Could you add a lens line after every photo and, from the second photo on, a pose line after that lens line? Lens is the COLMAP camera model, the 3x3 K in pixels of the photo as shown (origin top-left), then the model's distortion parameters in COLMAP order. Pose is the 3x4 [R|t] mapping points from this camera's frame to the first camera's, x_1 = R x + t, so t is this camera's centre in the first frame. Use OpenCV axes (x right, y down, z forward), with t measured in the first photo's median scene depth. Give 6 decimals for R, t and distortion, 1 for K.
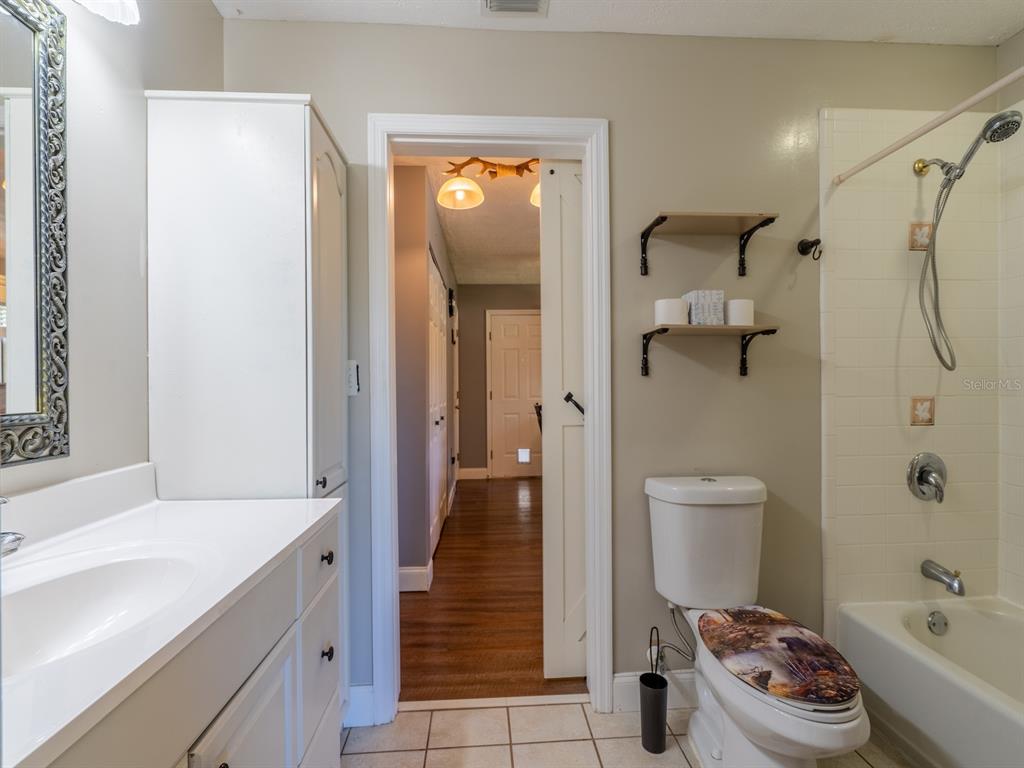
lens RADIAL K [[465.5, 0, 507.4], [0, 465.5, 383.5], [0, 0, 1]] dist [-0.008367, 0.003550]
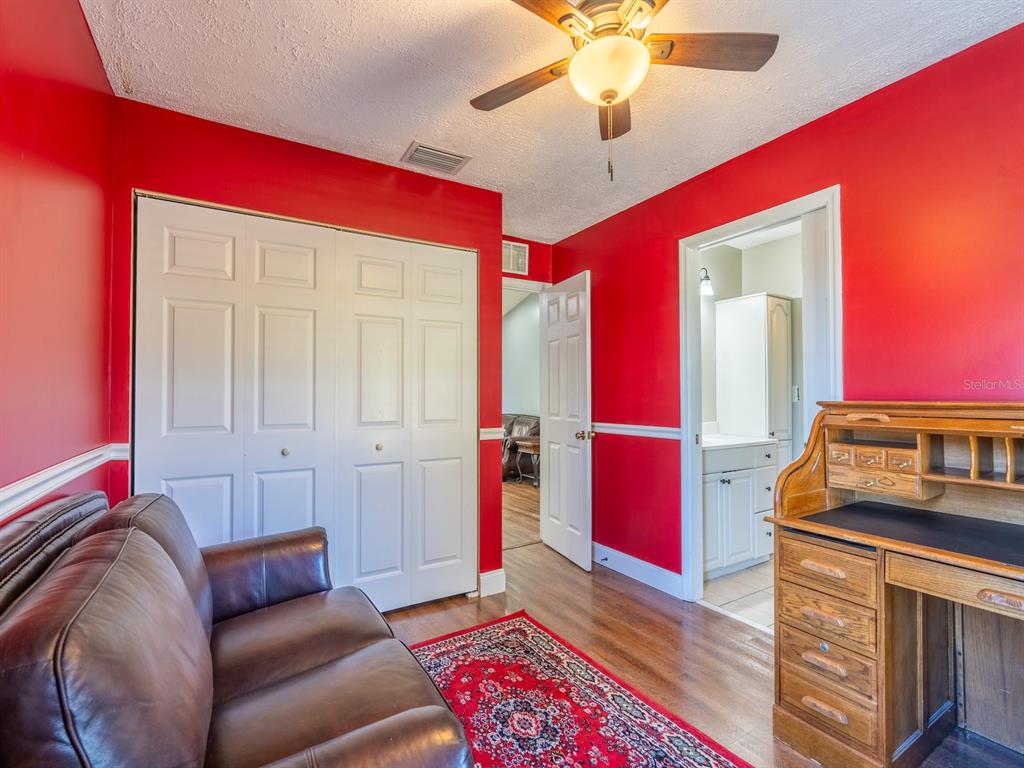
lens RADIAL K [[465.5, 0, 508.4], [0, 465.5, 385.6], [0, 0, 1]] dist [-0.008367, 0.003550]
pose [[0.467883, -0.007324, -0.883760, 1.274807], [-0.004374, 0.999934, -0.010602, -0.030384], [0.883779, 0.008827, 0.467821, -1.620954]]
